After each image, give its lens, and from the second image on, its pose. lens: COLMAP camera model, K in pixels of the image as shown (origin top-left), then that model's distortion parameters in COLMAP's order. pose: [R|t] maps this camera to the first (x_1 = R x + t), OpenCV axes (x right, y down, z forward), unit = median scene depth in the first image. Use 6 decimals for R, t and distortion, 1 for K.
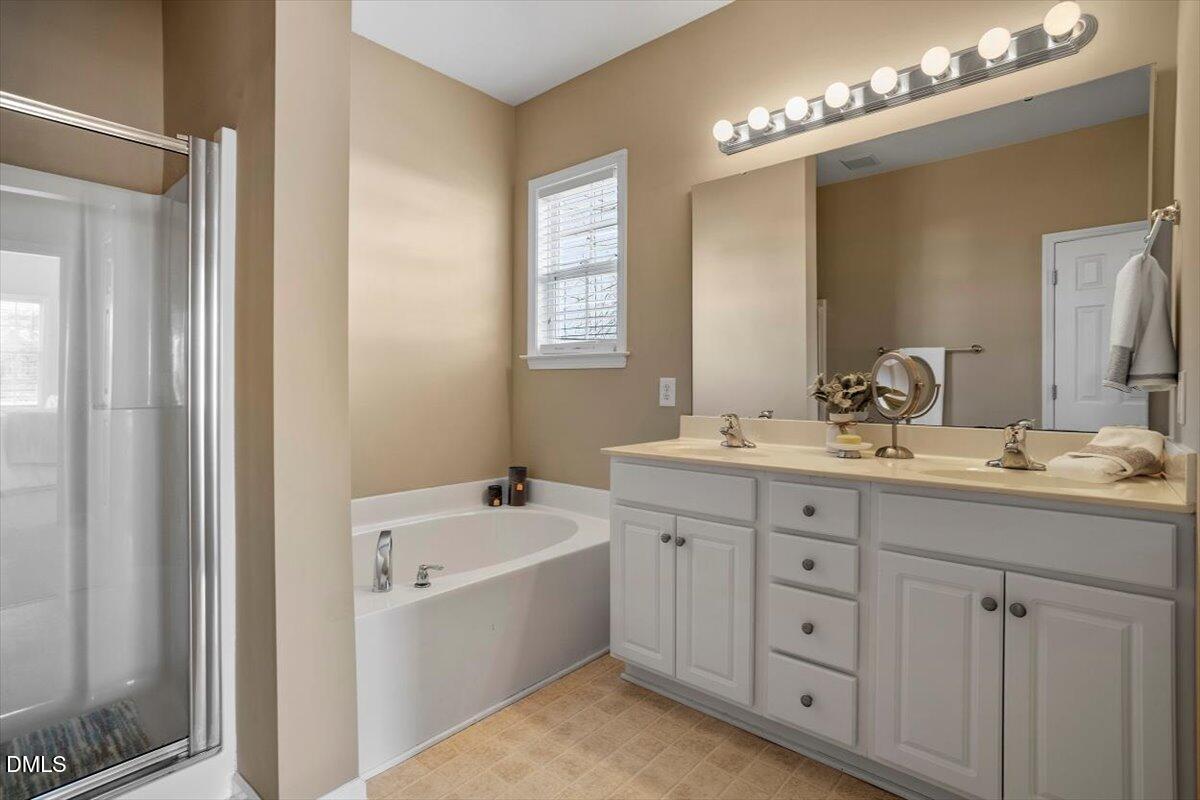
lens RADIAL K [[597.6, 0, 597.6], [0, 597.6, 381.9], [0, 0, 1]] dist [-0.001664, 0.000804]
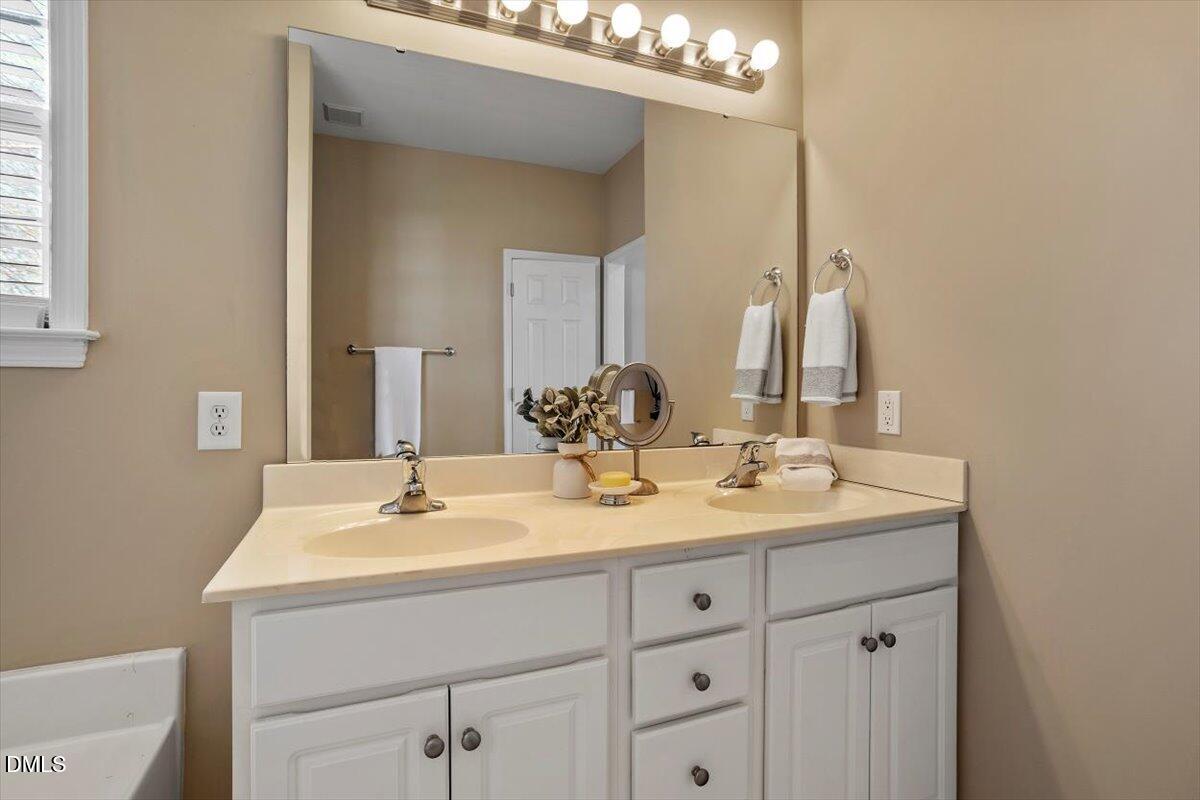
lens RADIAL K [[583.0, 0, 596.0], [0, 583.0, 385.8], [0, 0, 1]] dist [-0.056531, 0.026448]
pose [[0.438278, -0.010049, 0.898783, -0.176420], [-0.008914, 0.999840, 0.015526, -0.022303], [-0.898795, -0.014816, 0.438118, 0.533452]]
